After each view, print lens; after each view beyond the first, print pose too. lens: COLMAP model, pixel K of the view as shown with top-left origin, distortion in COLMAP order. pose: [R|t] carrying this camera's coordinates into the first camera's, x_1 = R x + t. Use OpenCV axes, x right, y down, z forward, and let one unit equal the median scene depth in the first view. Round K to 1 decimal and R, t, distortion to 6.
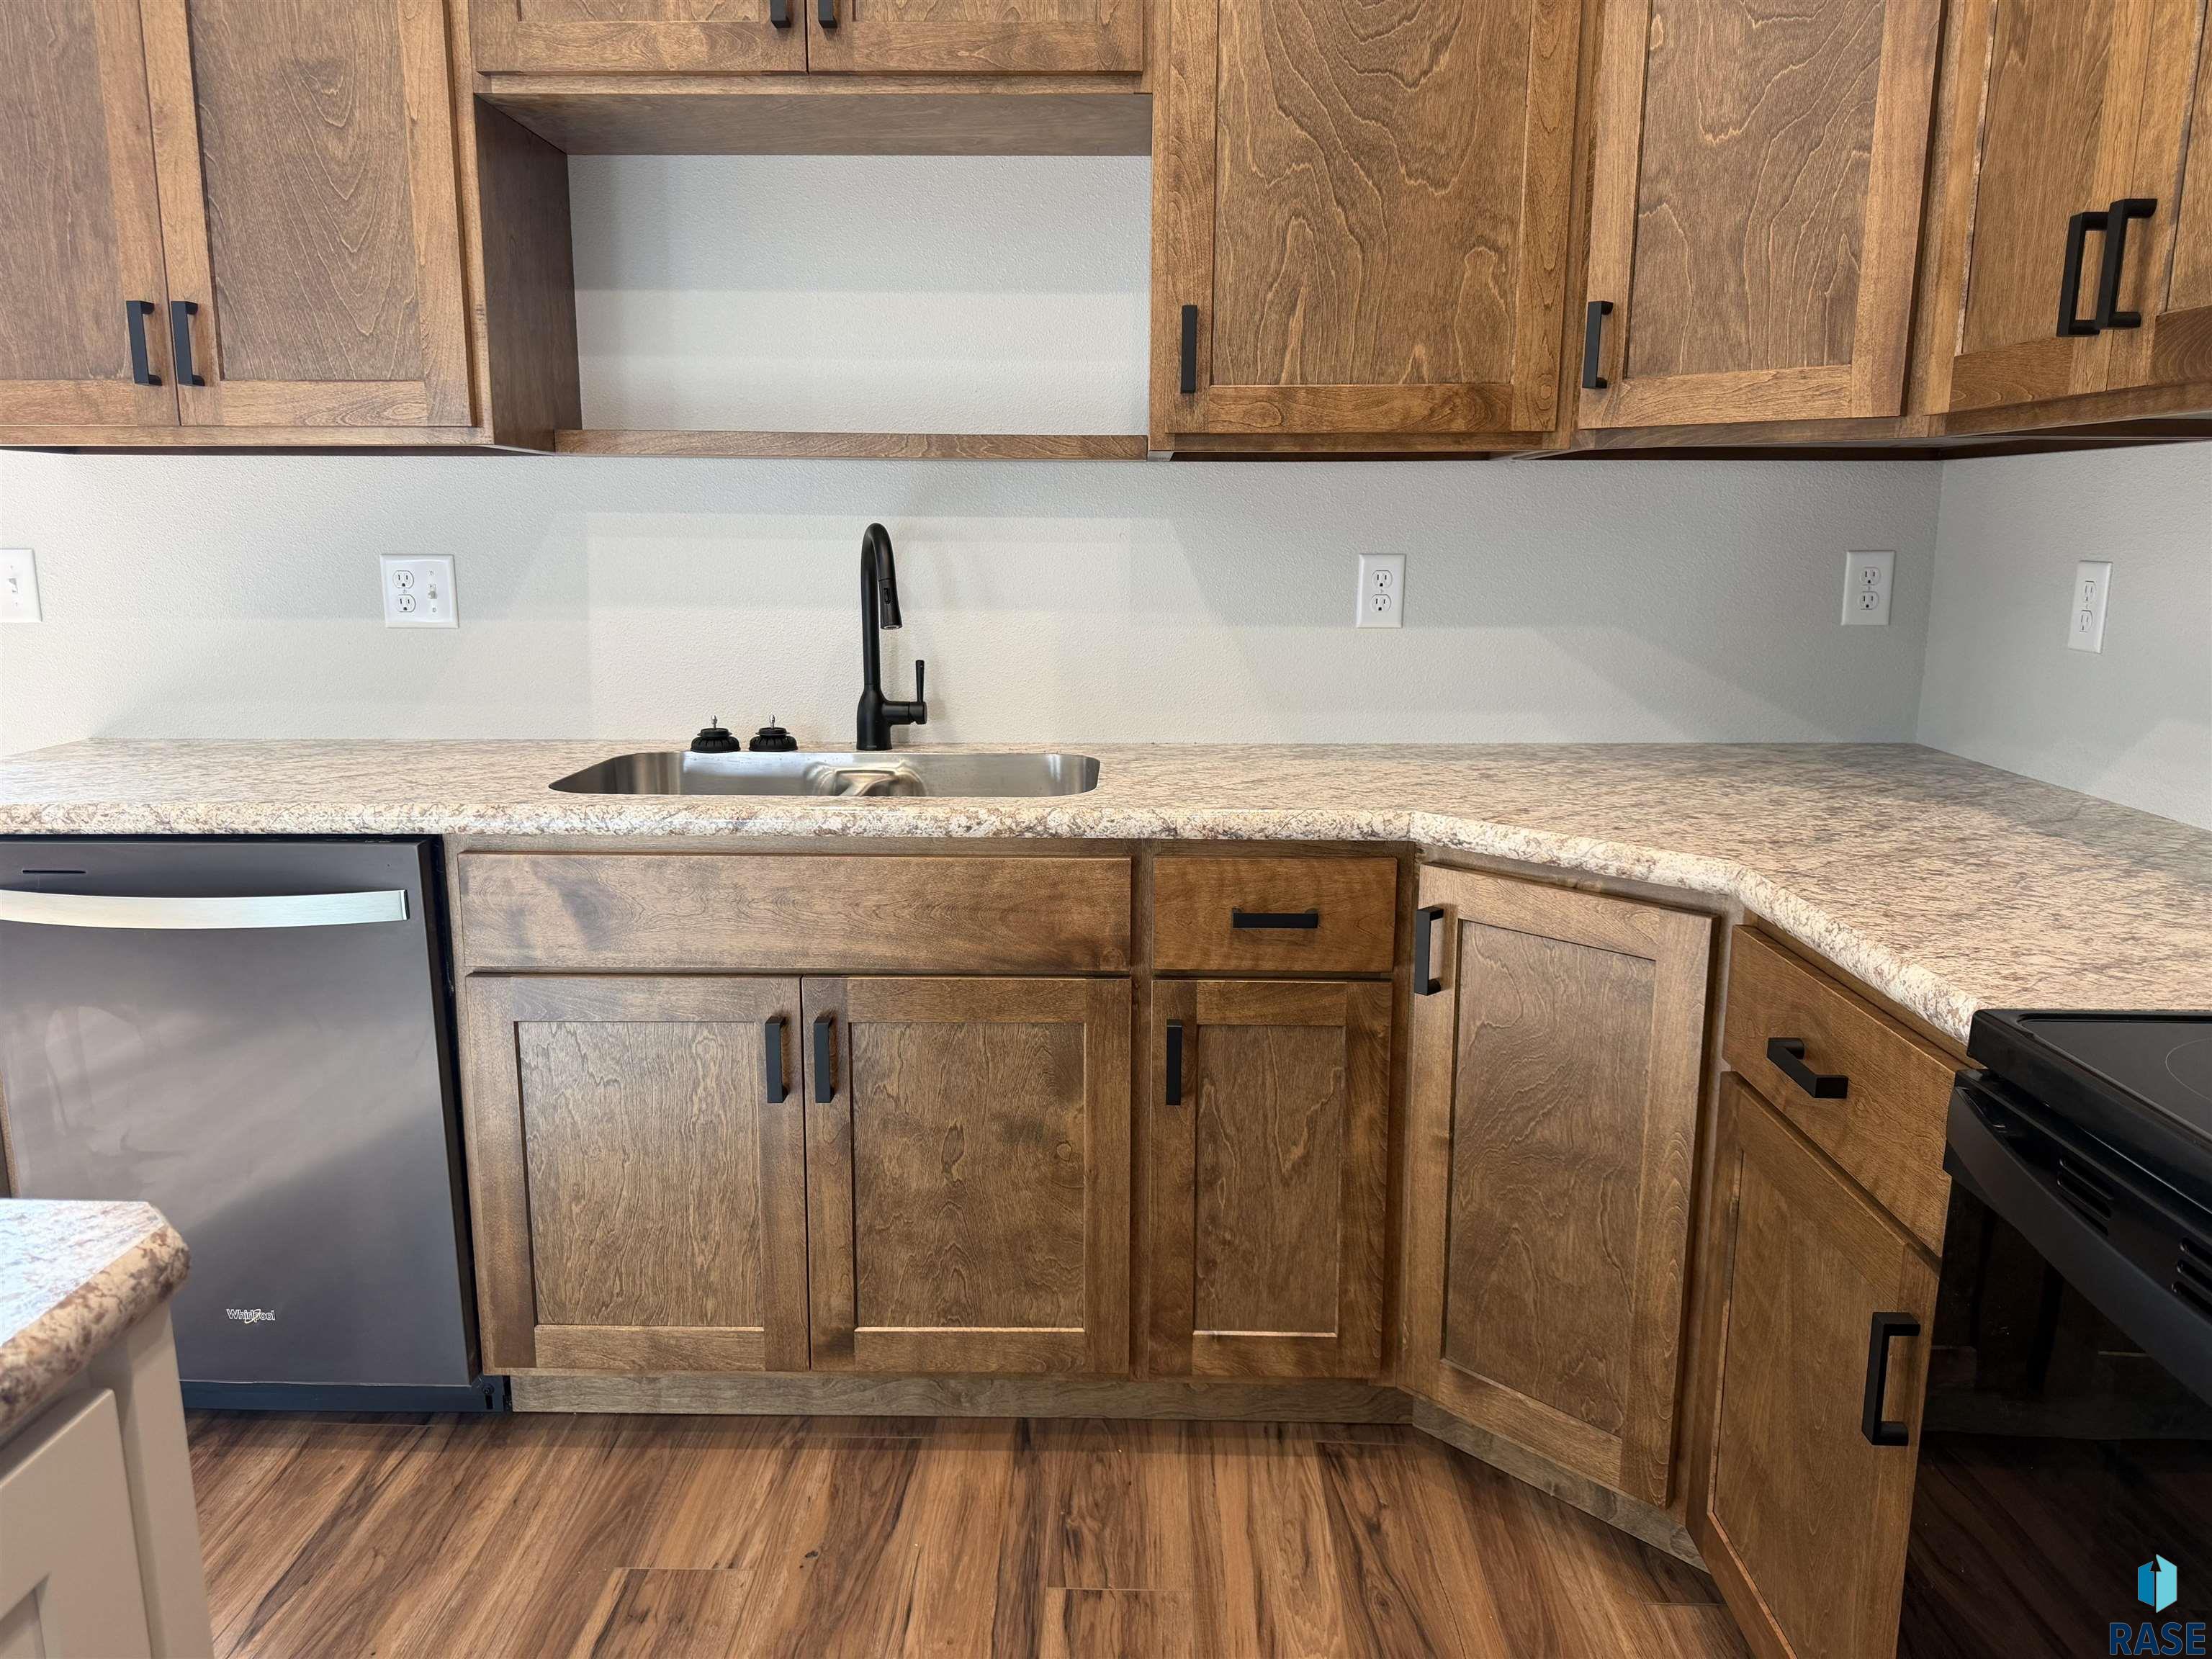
lens RADIAL K [[1559.1, 0, 1103.5], [0, 1559.1, 837.9], [0, 0, 1]] dist [0.051172, -0.060462]
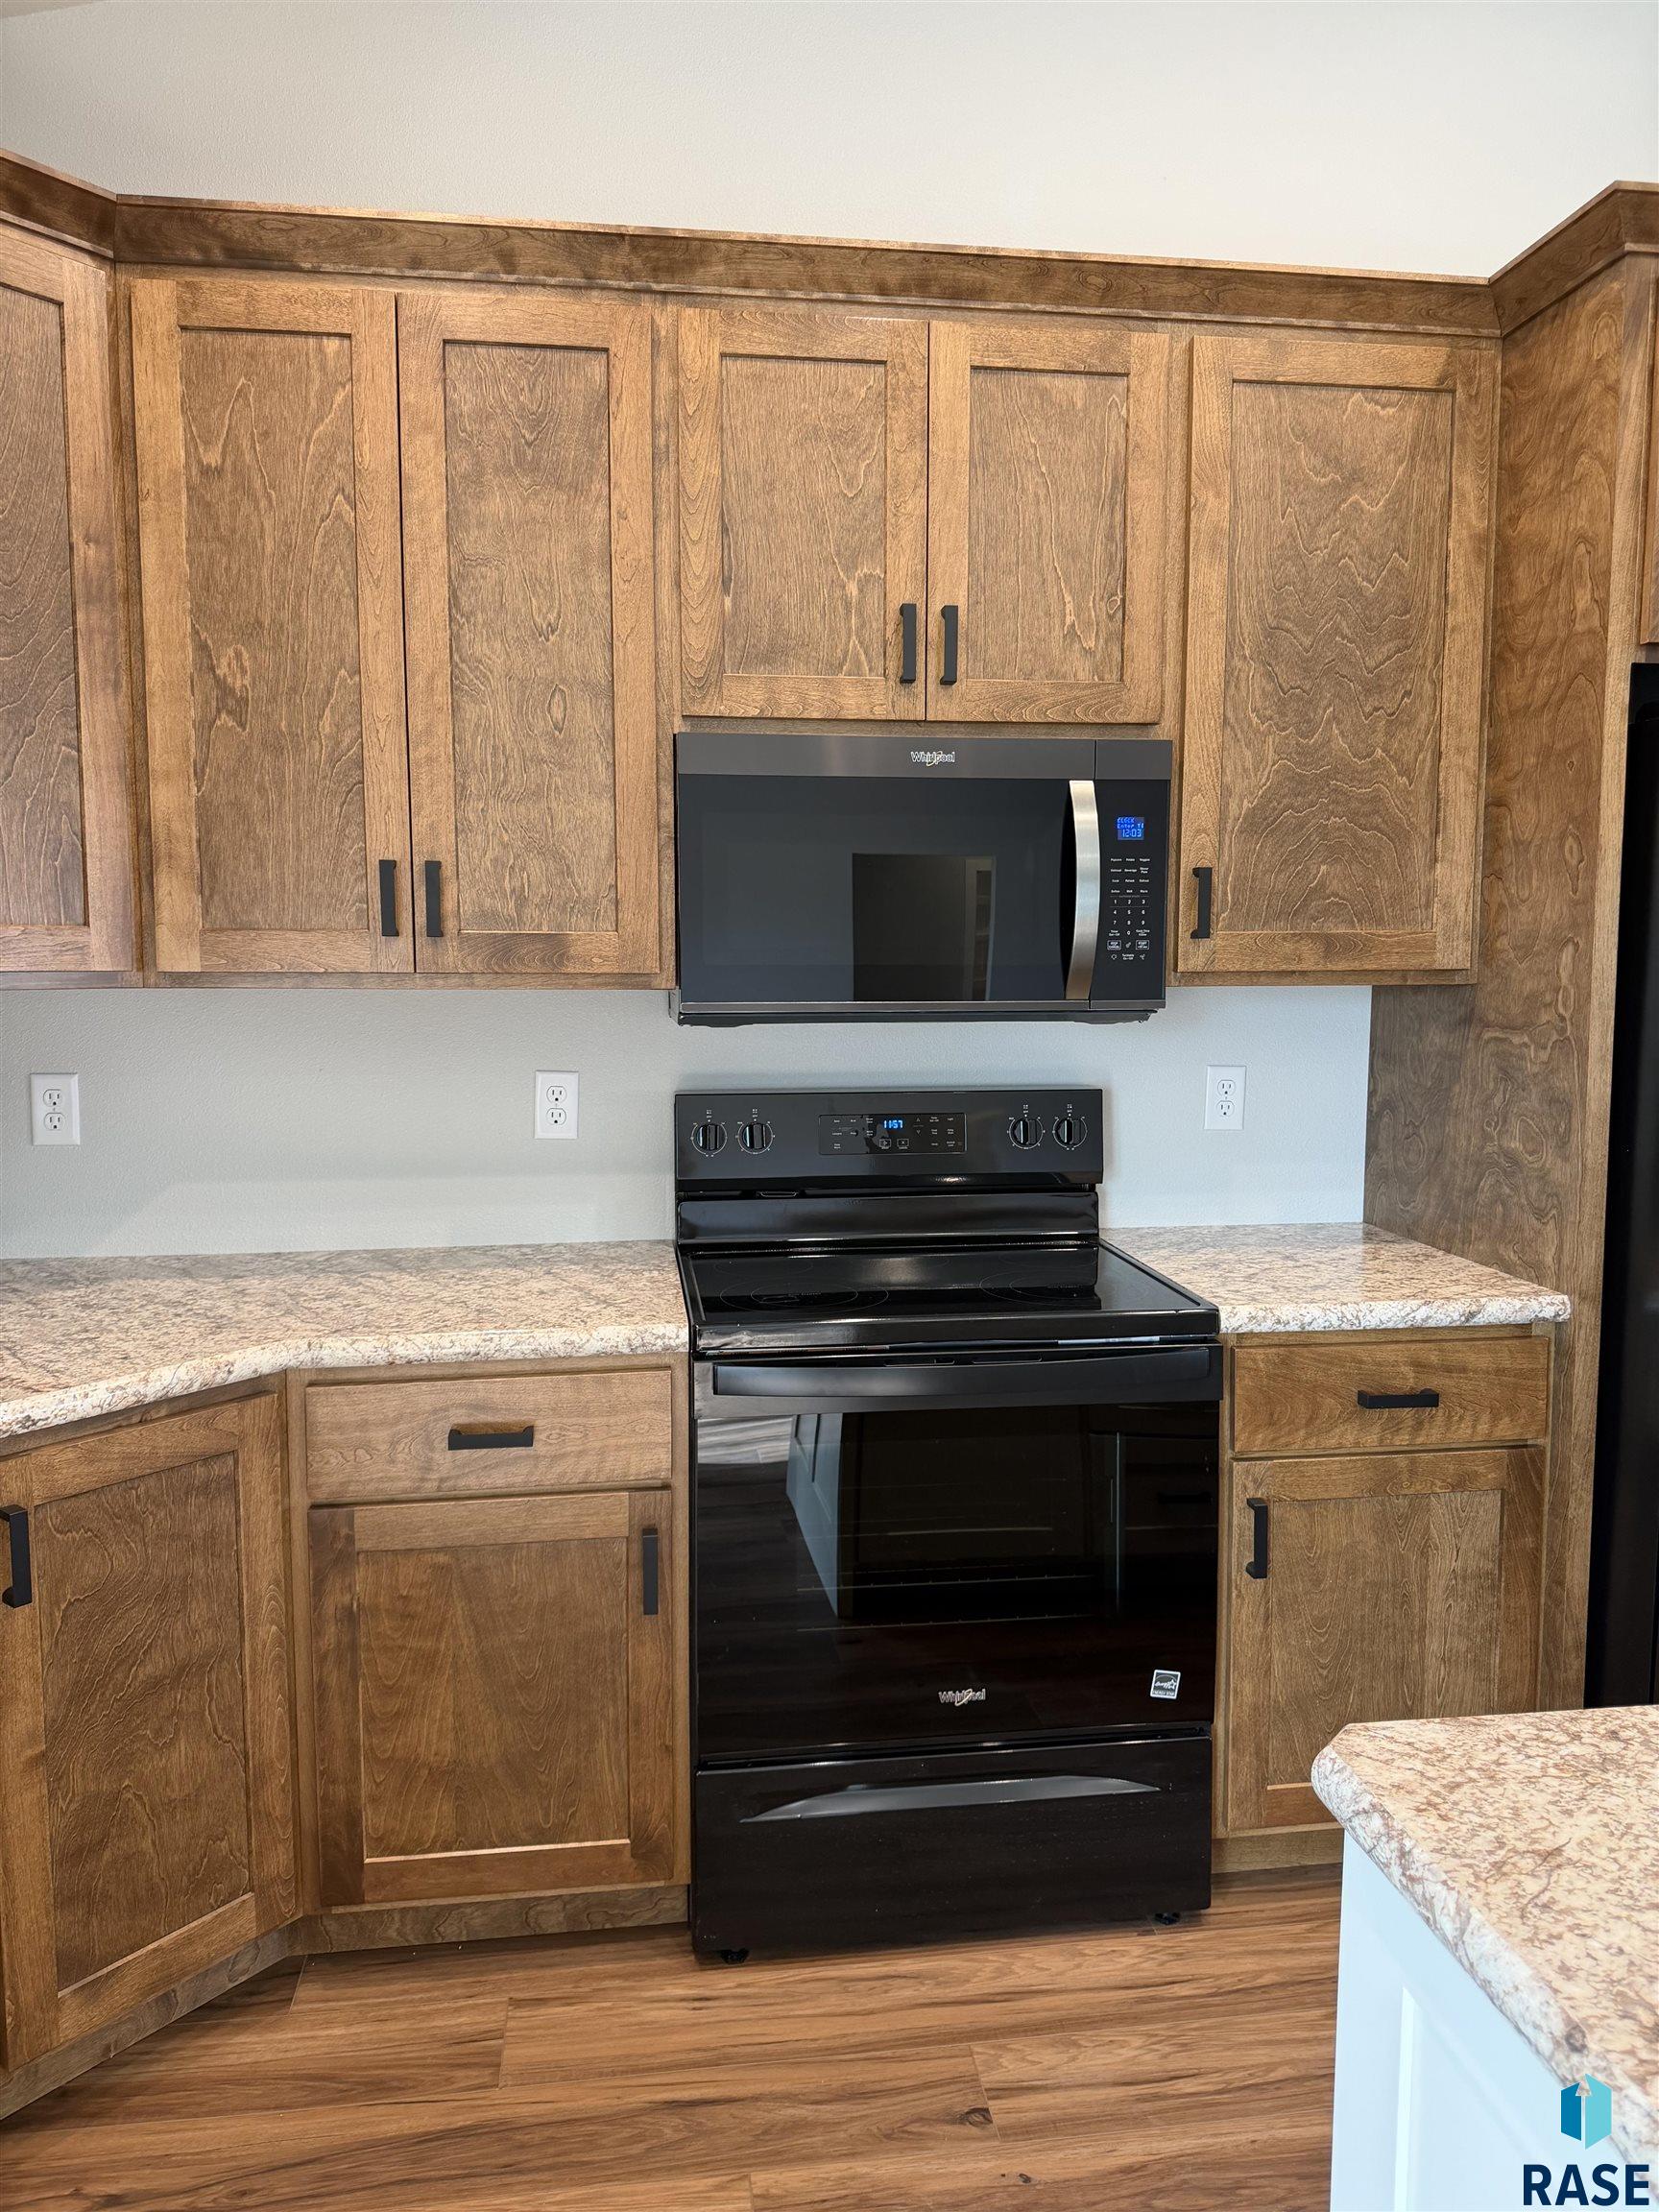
lens RADIAL K [[1559.1, 0, 805.1], [0, 1559.1, 1100.7], [0, 0, 1]] dist [0.051172, -0.060462]
pose [[-0.149823, -0.097684, 0.983875, -0.679466], [0.195690, 0.972492, 0.126354, -0.194439], [-0.969153, 0.211466, -0.126586, 0.589037]]
